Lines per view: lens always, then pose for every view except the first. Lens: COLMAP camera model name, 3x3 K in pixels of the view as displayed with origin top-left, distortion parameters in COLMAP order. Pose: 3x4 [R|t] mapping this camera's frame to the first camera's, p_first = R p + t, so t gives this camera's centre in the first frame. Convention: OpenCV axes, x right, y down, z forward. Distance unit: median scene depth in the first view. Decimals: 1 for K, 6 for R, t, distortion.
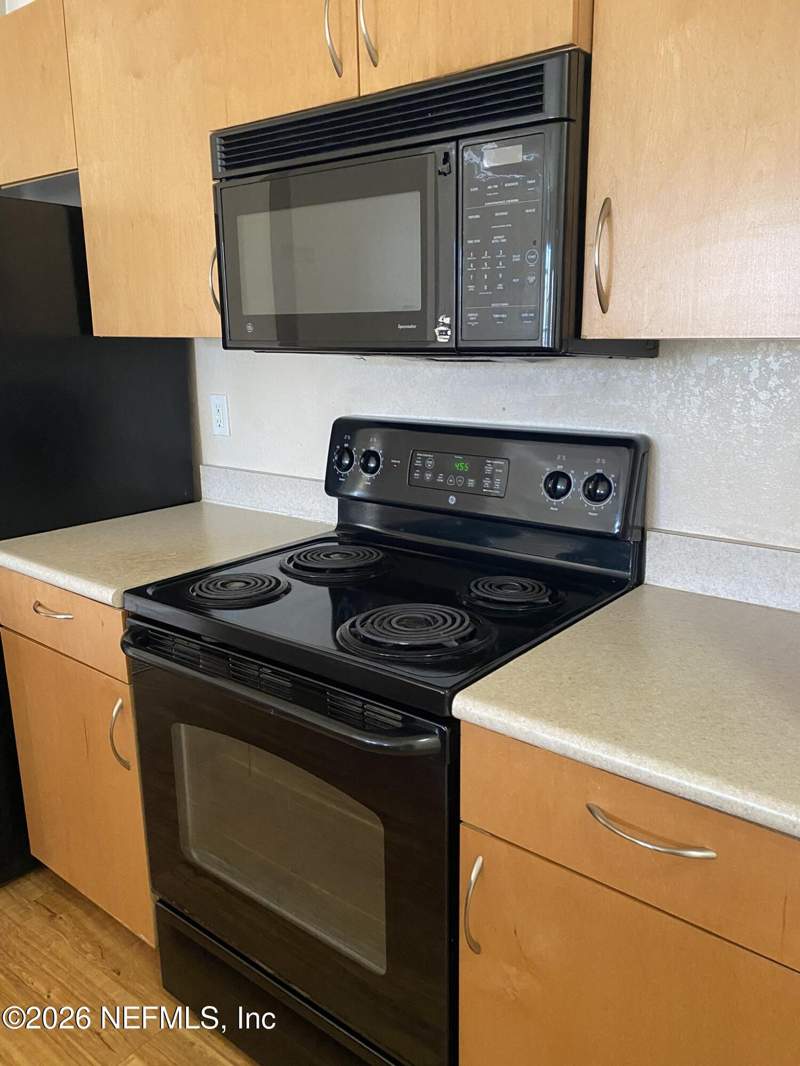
lens RADIAL K [[815.4, 0, 404.8], [0, 815.4, 545.6], [0, 0, 1]] dist [0.084021, -0.122924]
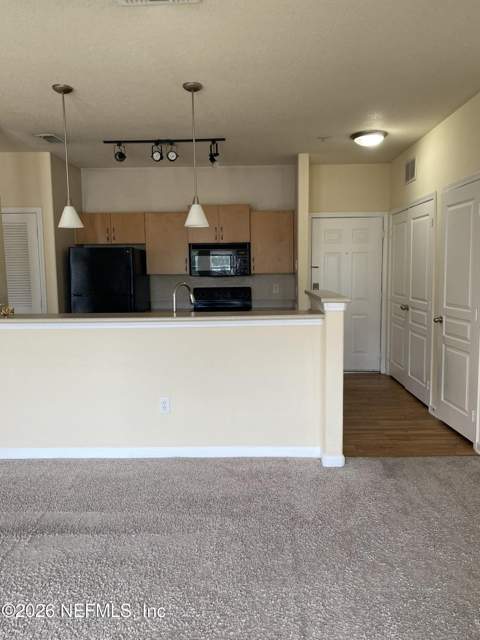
lens RADIAL K [[489.5, 0, 242.9], [0, 489.5, 327.5], [0, 0, 1]] dist [0.084021, -0.122924]
pose [[0.799176, -0.064570, 0.597619, -2.306432], [0.152691, 0.983410, -0.097935, 0.617519], [-0.581380, 0.169518, 0.795777, -2.274787]]
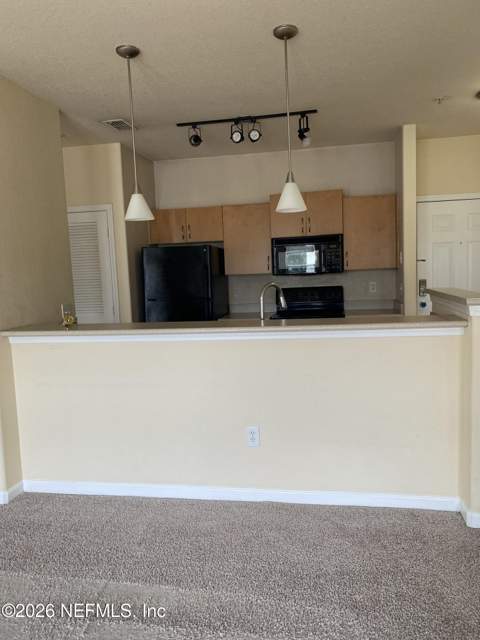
lens RADIAL K [[489.5, 0, 242.9], [0, 489.5, 327.5], [0, 0, 1]] dist [0.084021, -0.122924]
pose [[0.878103, -0.074343, 0.472661, -2.118399], [0.147873, 0.981661, -0.120315, 0.506880], [-0.455048, 0.175543, 0.872992, -1.823616]]
